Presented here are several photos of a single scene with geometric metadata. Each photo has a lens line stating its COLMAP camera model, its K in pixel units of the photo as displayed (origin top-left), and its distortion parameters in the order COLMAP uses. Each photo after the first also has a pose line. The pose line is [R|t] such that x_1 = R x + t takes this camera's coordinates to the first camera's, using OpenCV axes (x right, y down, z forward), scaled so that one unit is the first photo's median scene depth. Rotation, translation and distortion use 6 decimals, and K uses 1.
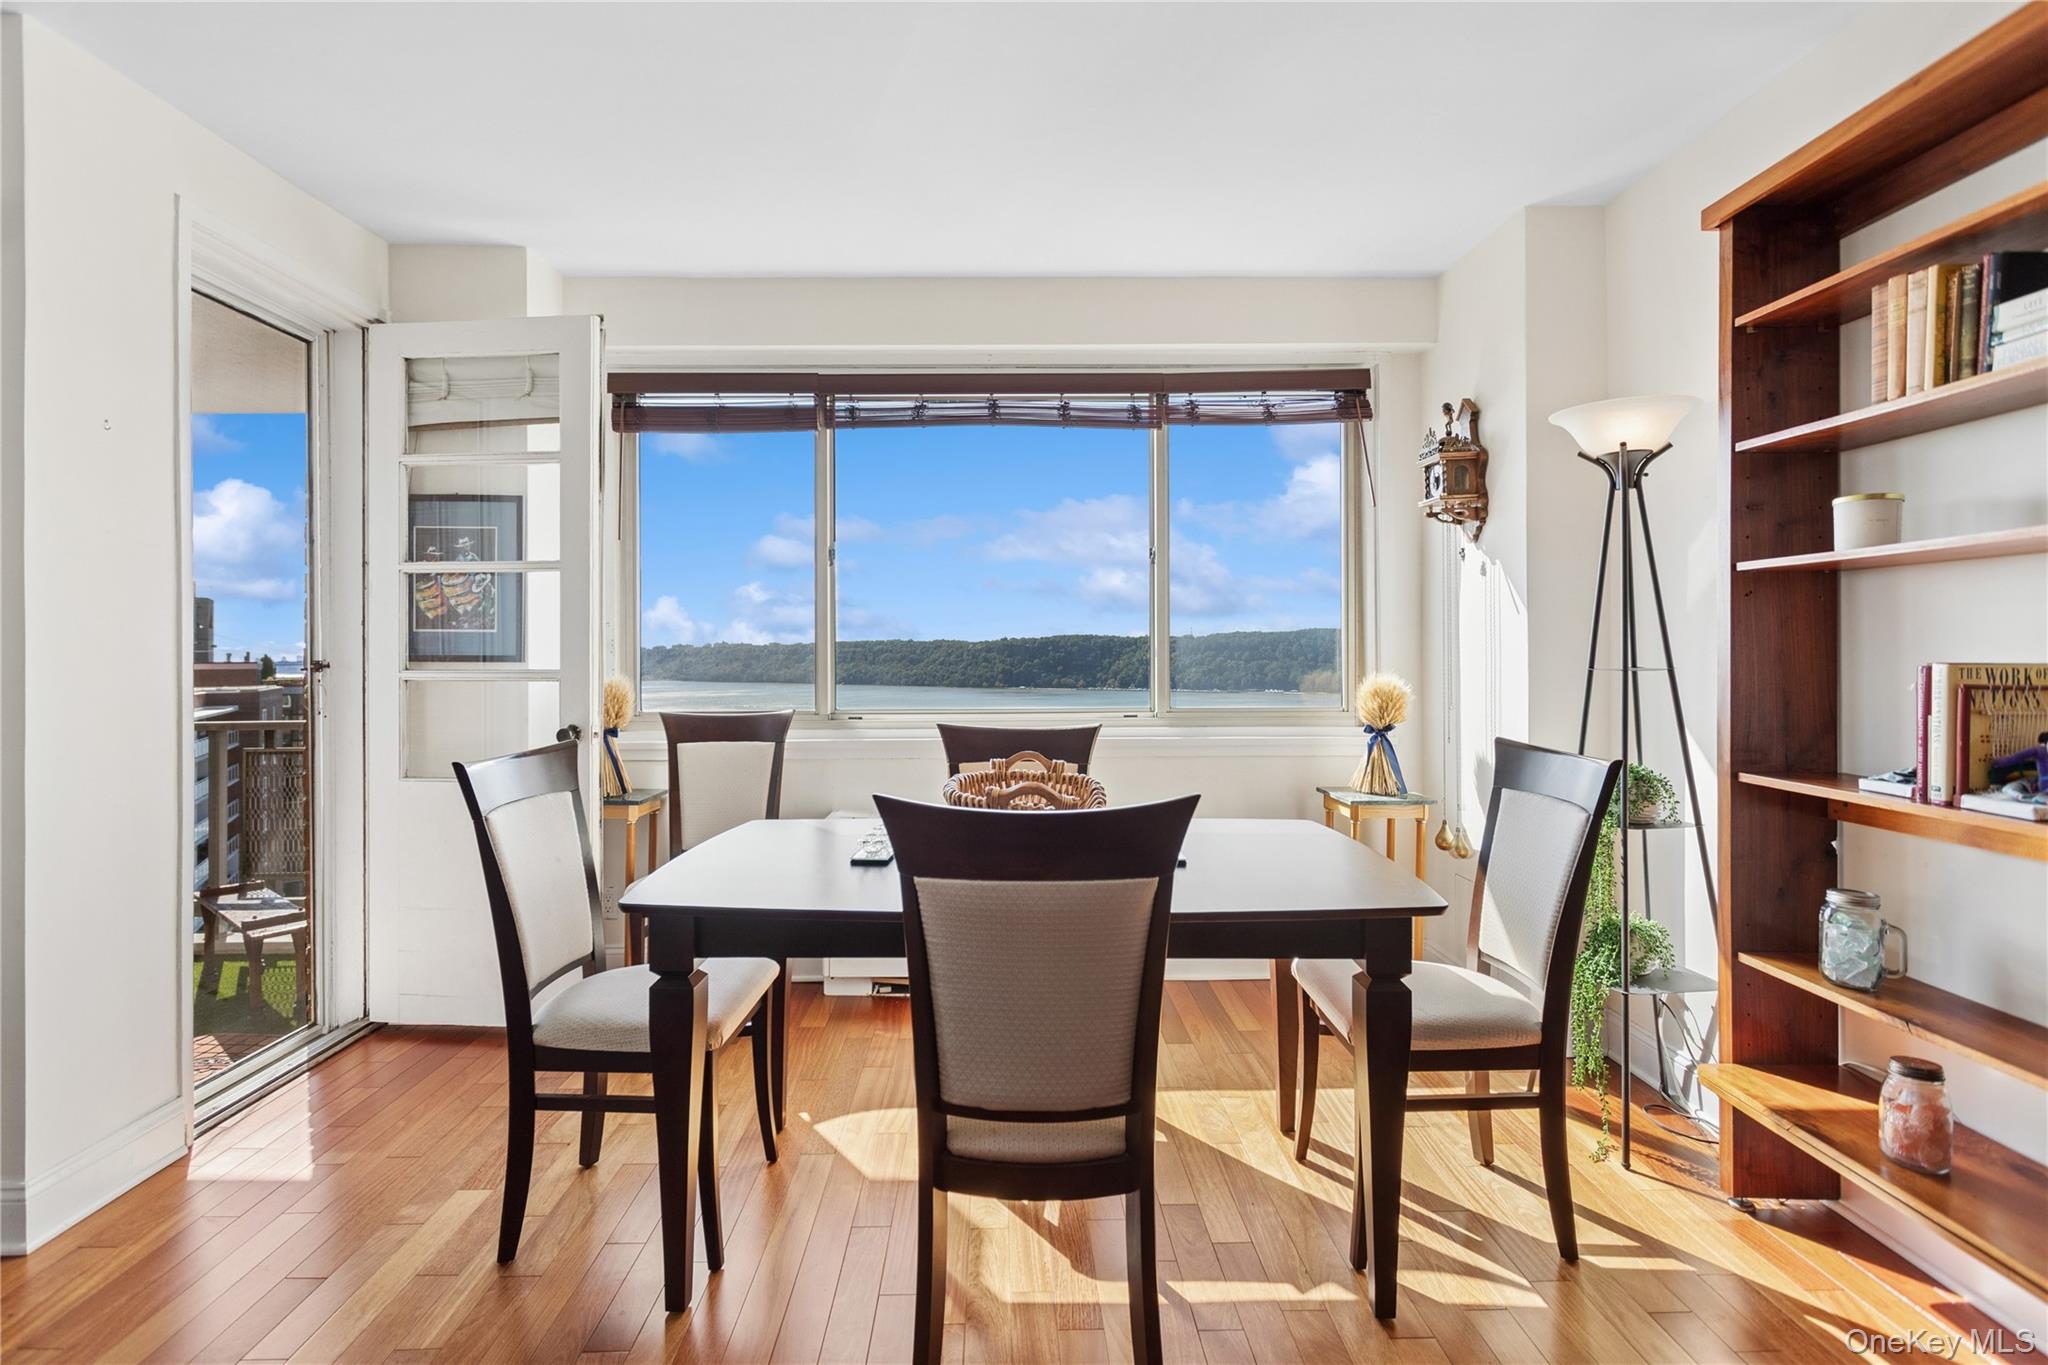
lens RADIAL K [[981.0, 0, 1015.5], [0, 981.0, 645.9], [0, 0, 1]] dist [0.002104, 0.001006]
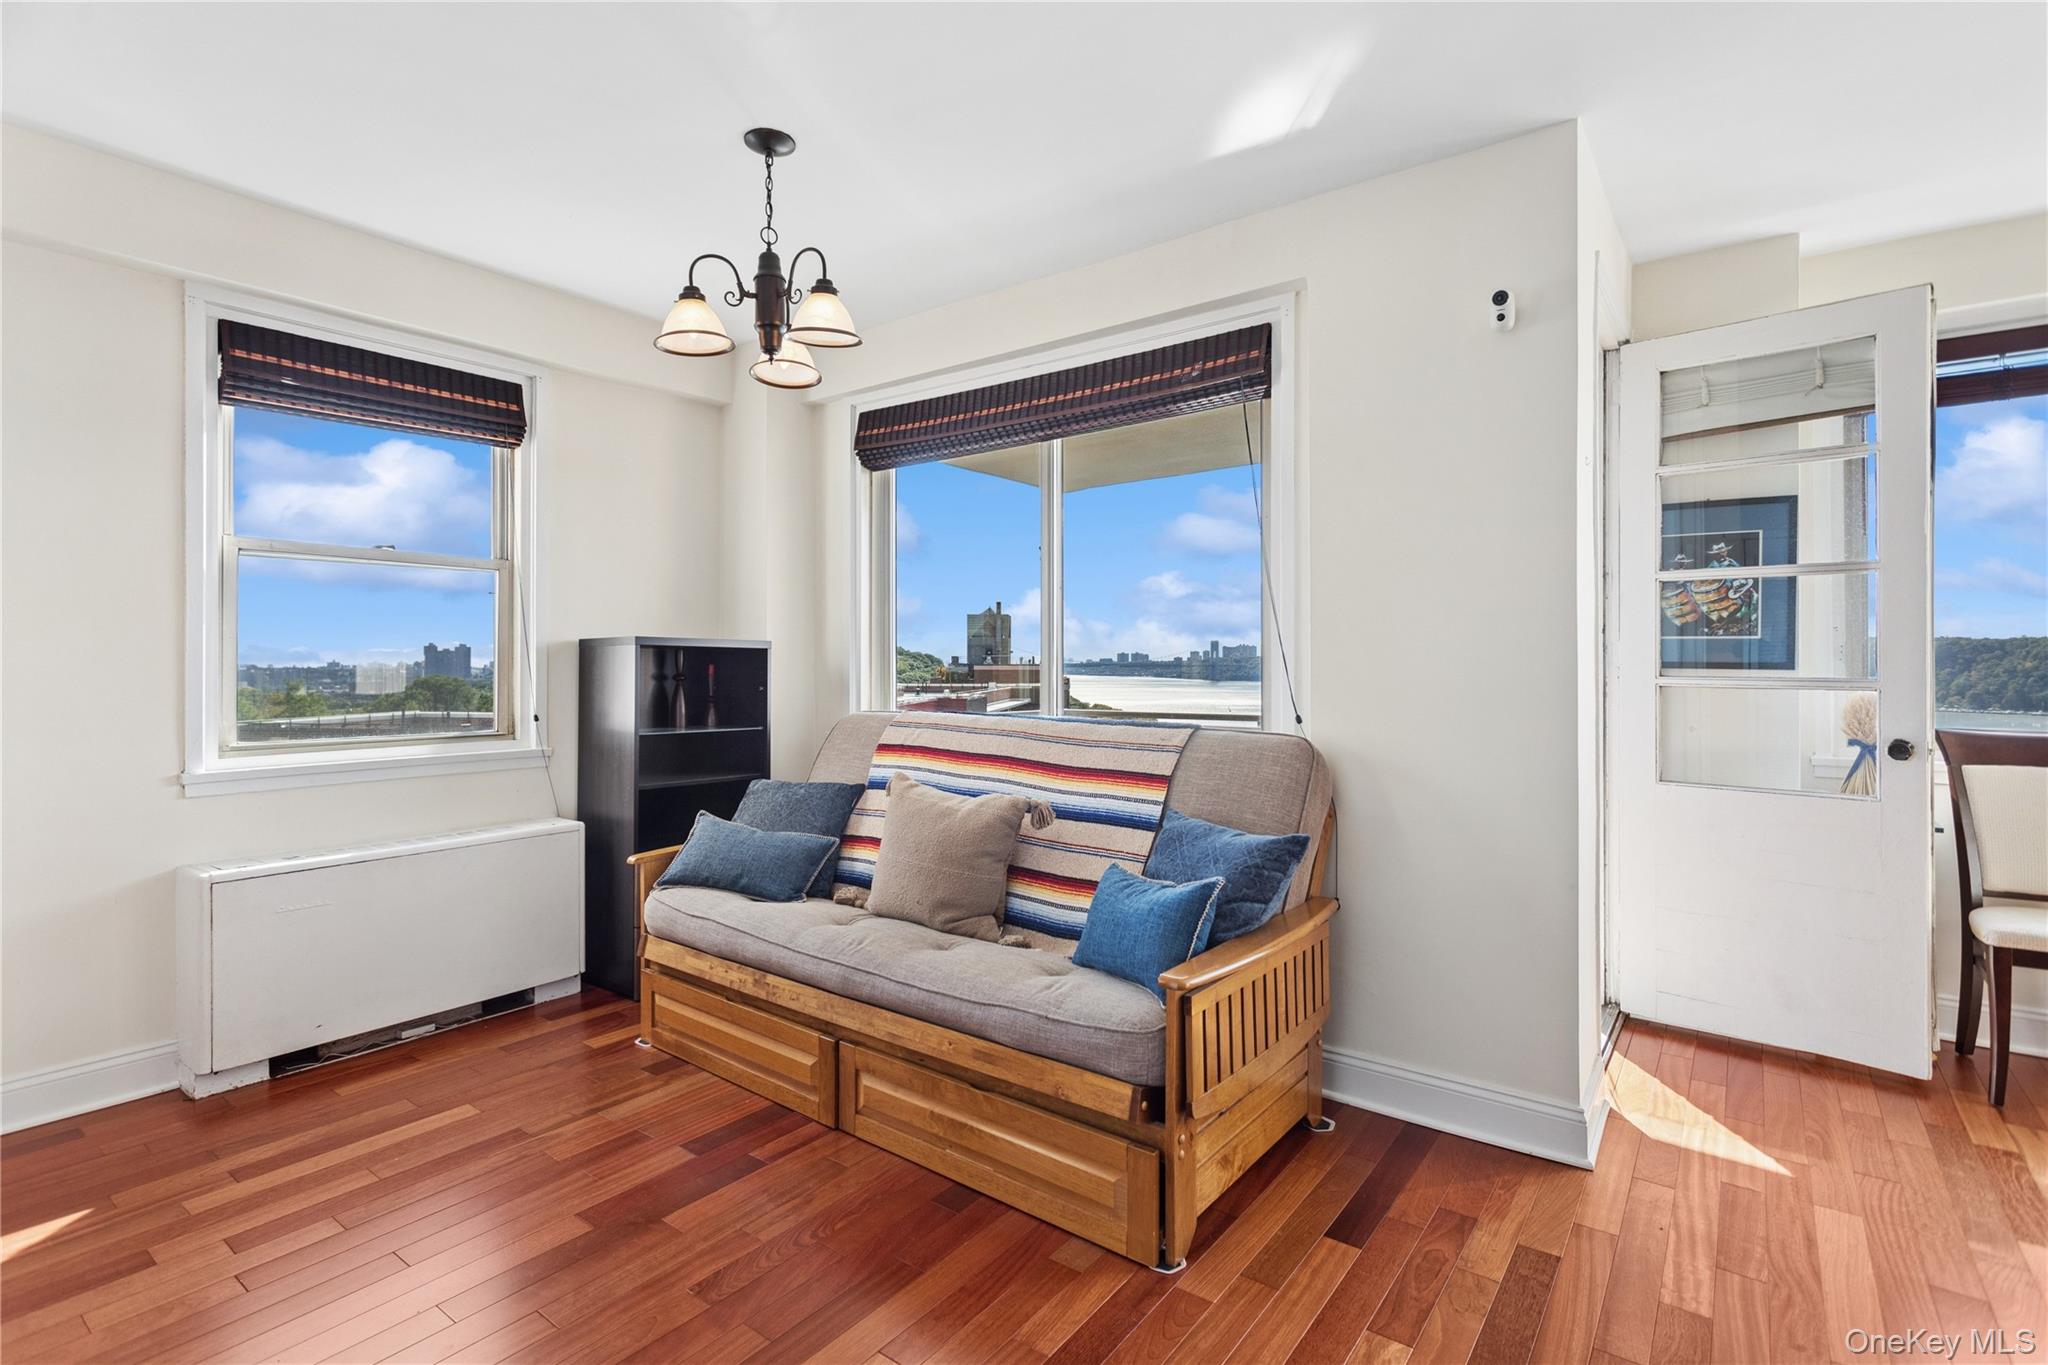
lens RADIAL K [[981.0, 0, 1013.6], [0, 981.0, 655.4], [0, 0, 1]] dist [0.002104, 0.001006]
pose [[0.783320, 0.001816, -0.621616, -0.511984], [0.000855, 0.999992, 0.003999, -0.002215], [0.621618, -0.003664, 0.783312, -0.221164]]
